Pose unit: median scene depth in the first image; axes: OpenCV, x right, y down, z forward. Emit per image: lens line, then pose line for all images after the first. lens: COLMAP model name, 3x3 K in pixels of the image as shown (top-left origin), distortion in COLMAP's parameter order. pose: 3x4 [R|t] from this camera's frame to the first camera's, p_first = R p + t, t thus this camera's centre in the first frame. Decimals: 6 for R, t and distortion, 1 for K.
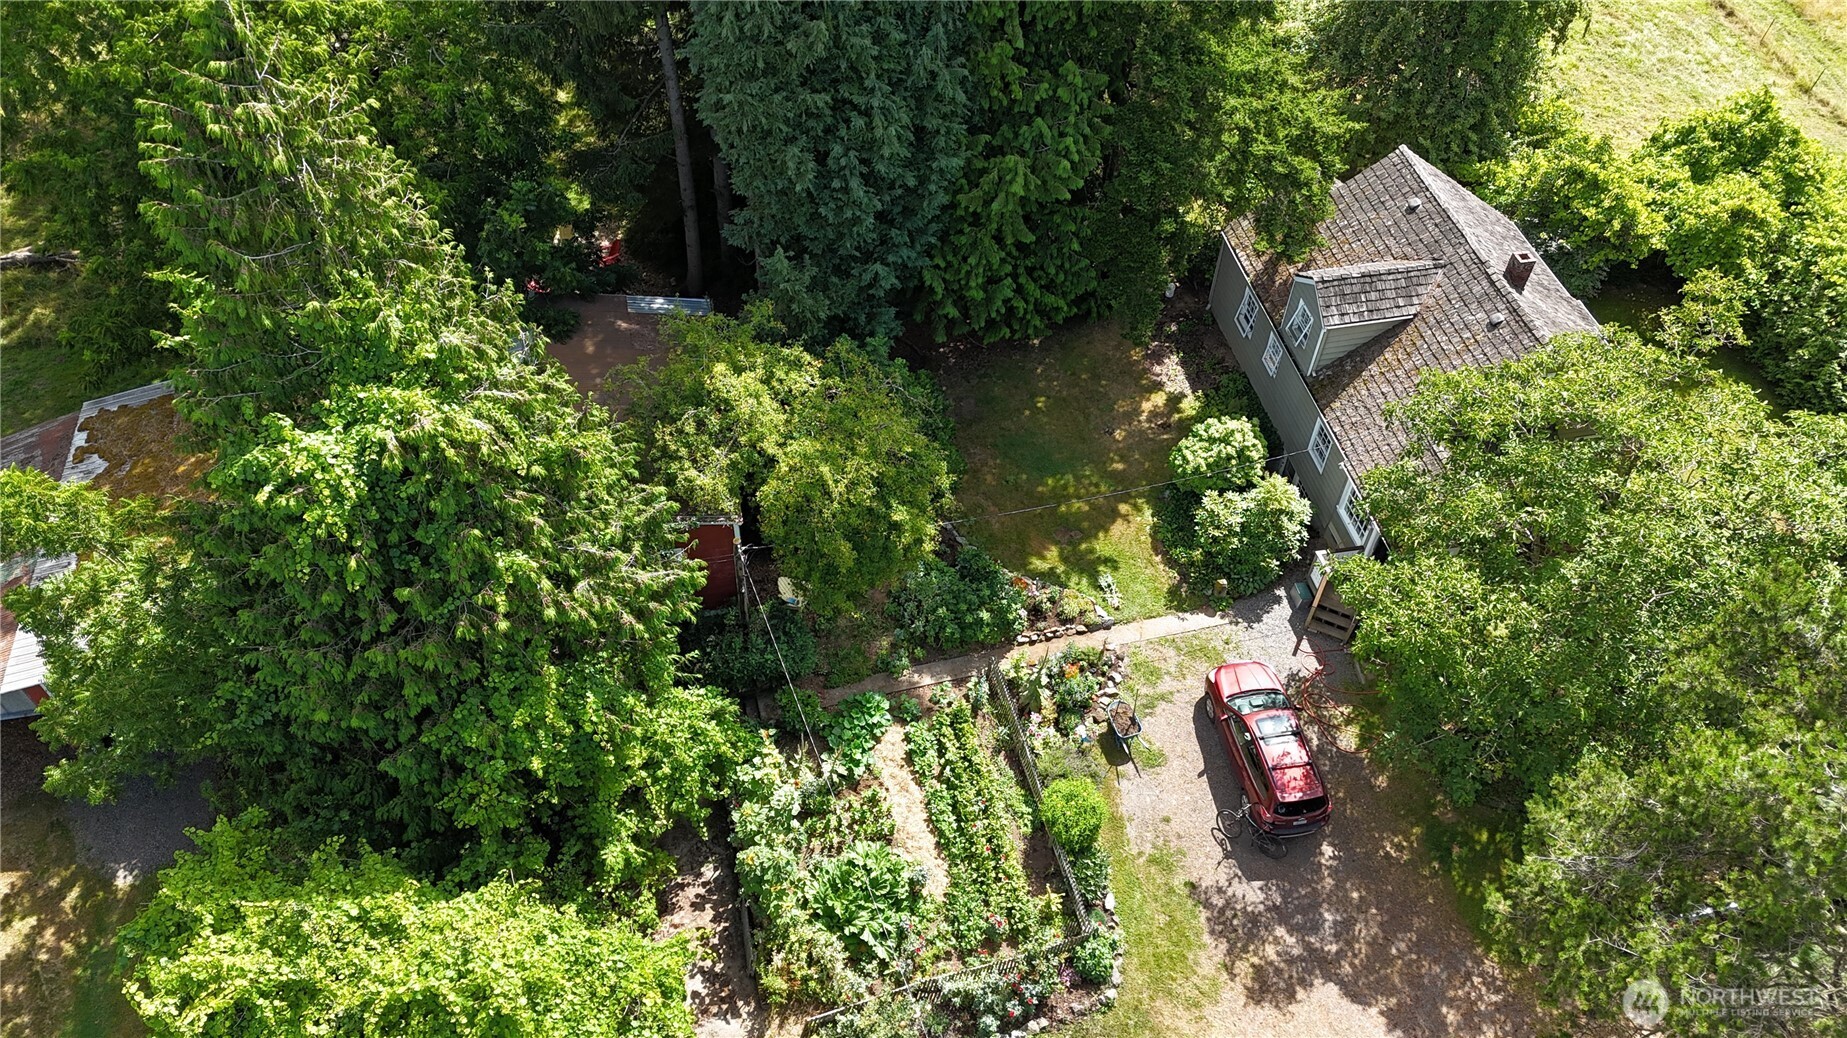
lens RADIAL K [[1354.9, 0, 928.5], [0, 1354.9, 518.3], [0, 0, 1]] dist [0.086010, -0.084720]
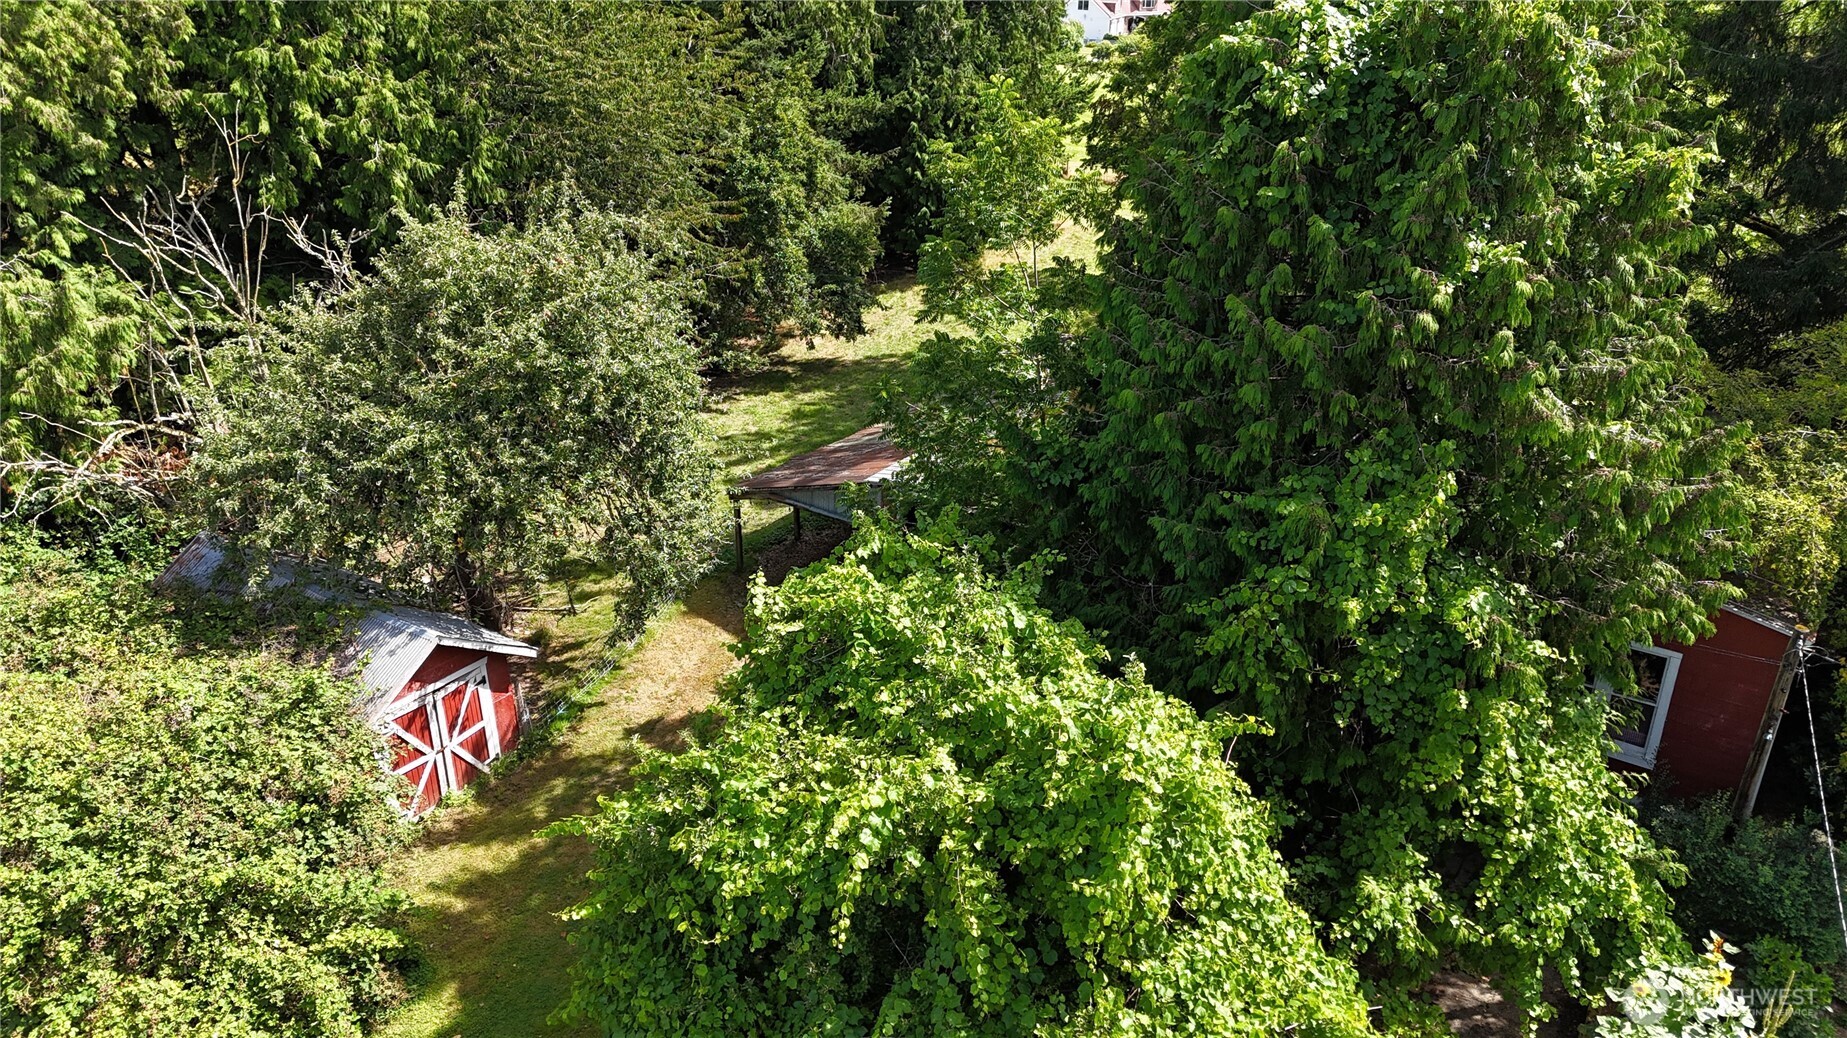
lens RADIAL K [[1354.9, 0, 930.7], [0, 1354.9, 512.7], [0, 0, 1]] dist [0.086010, -0.084720]
pose [[0.687215, 0.280872, -0.669960, -0.016072], [-0.547330, 0.806584, -0.223277, 0.381547], [0.477666, 0.520128, 0.708027, 0.445860]]
